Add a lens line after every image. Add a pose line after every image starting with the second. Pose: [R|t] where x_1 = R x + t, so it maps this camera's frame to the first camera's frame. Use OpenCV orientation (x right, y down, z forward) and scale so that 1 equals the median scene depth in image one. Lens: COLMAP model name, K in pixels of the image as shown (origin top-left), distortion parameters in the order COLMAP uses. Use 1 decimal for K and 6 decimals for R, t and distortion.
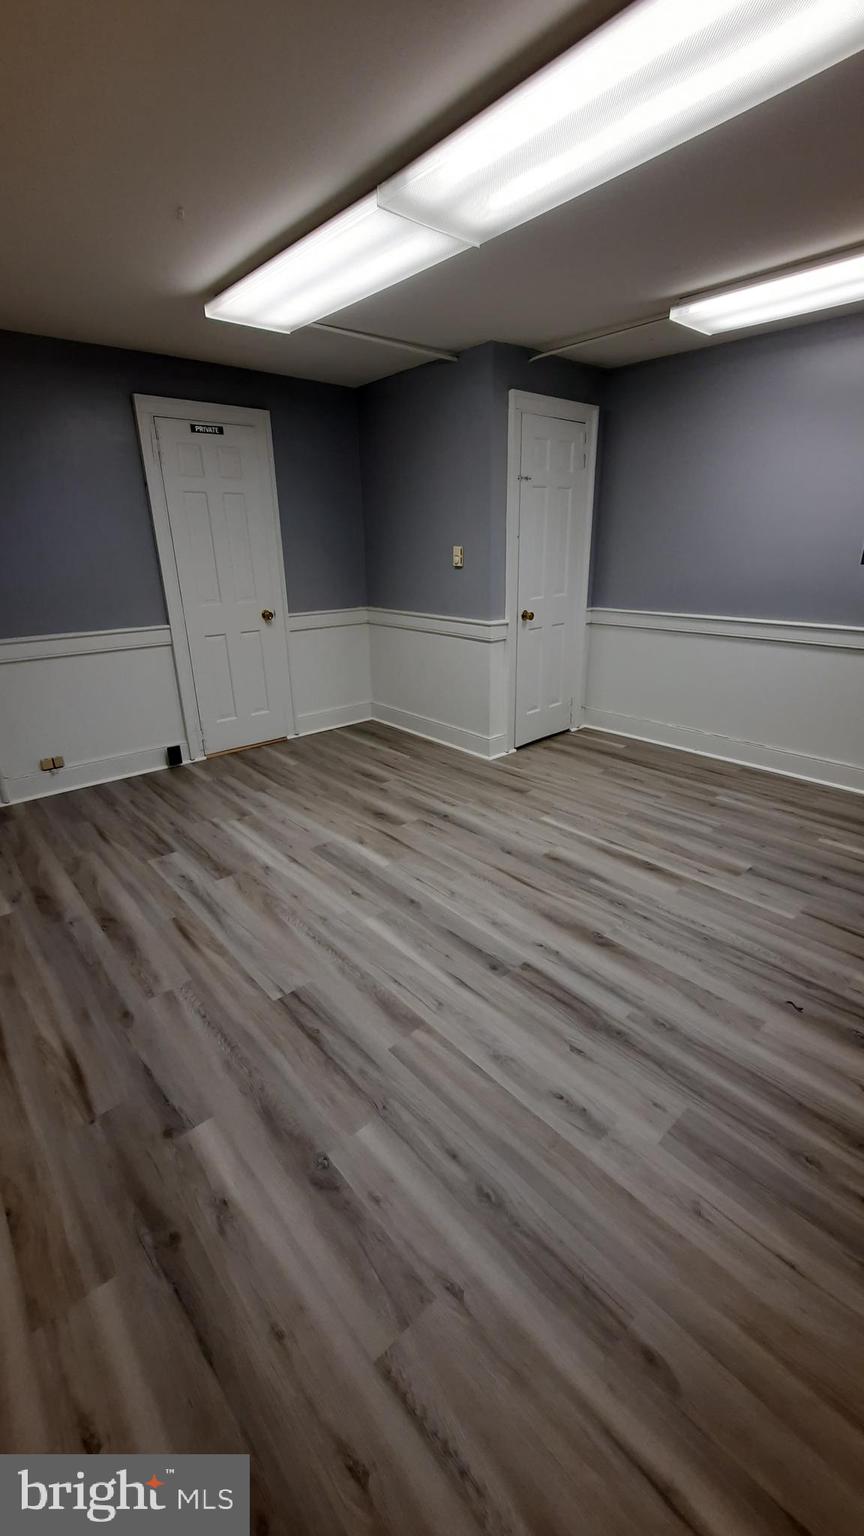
lens RADIAL K [[617.9, 0, 442.7], [0, 617.9, 767.6], [0, 0, 1]] dist [-0.001070, -0.000087]
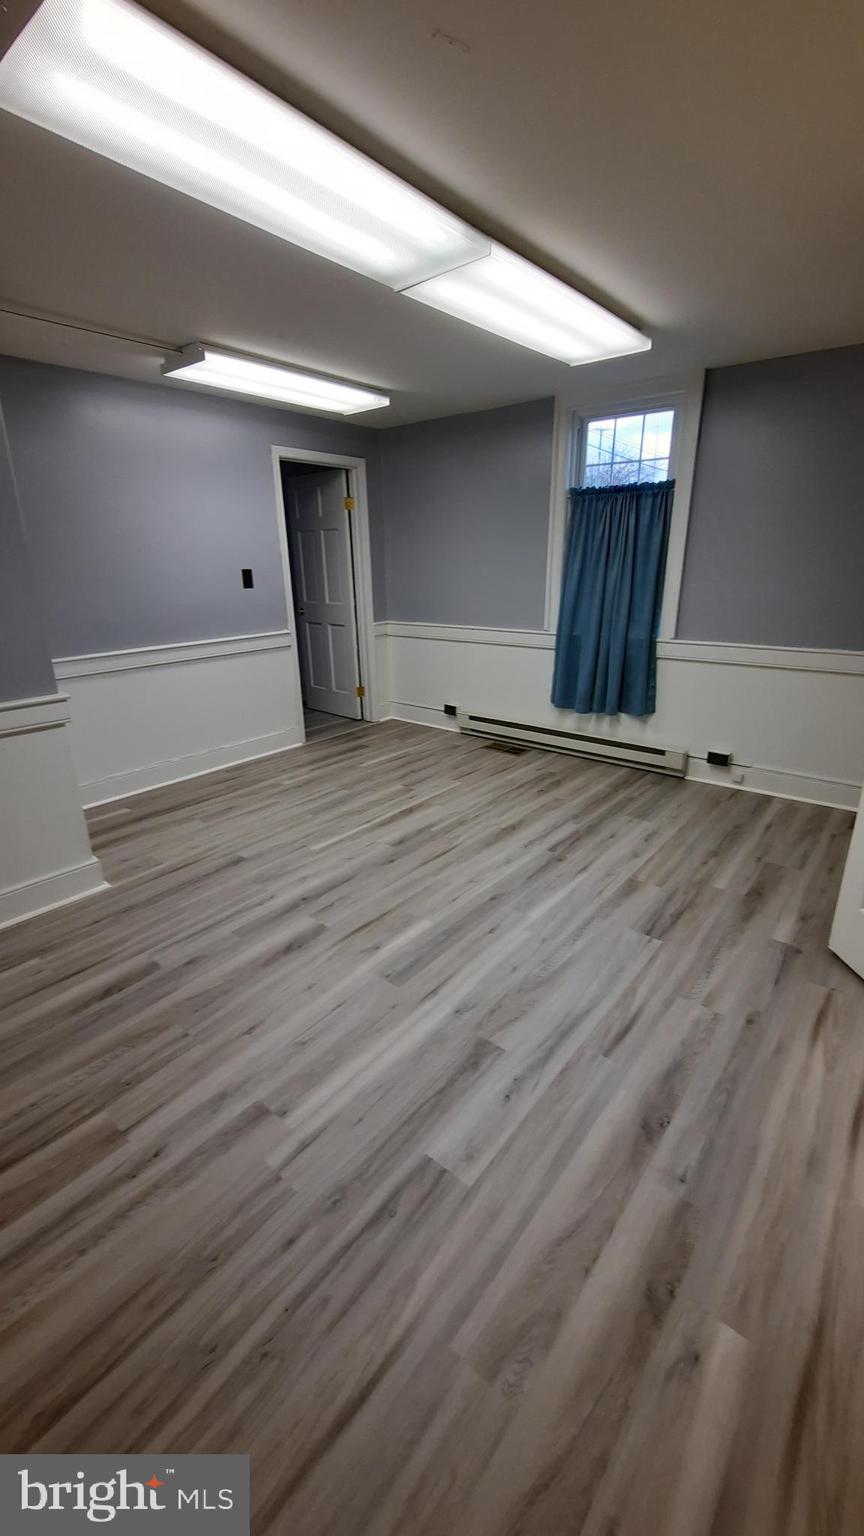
lens RADIAL K [[617.9, 0, 442.7], [0, 617.9, 767.6], [0, 0, 1]] dist [-0.001070, -0.000087]
pose [[-0.170037, -0.296809, 0.939677, -0.906568], [0.357600, 0.869977, 0.339502, -0.347667], [-0.918264, 0.393756, -0.041789, 0.970895]]
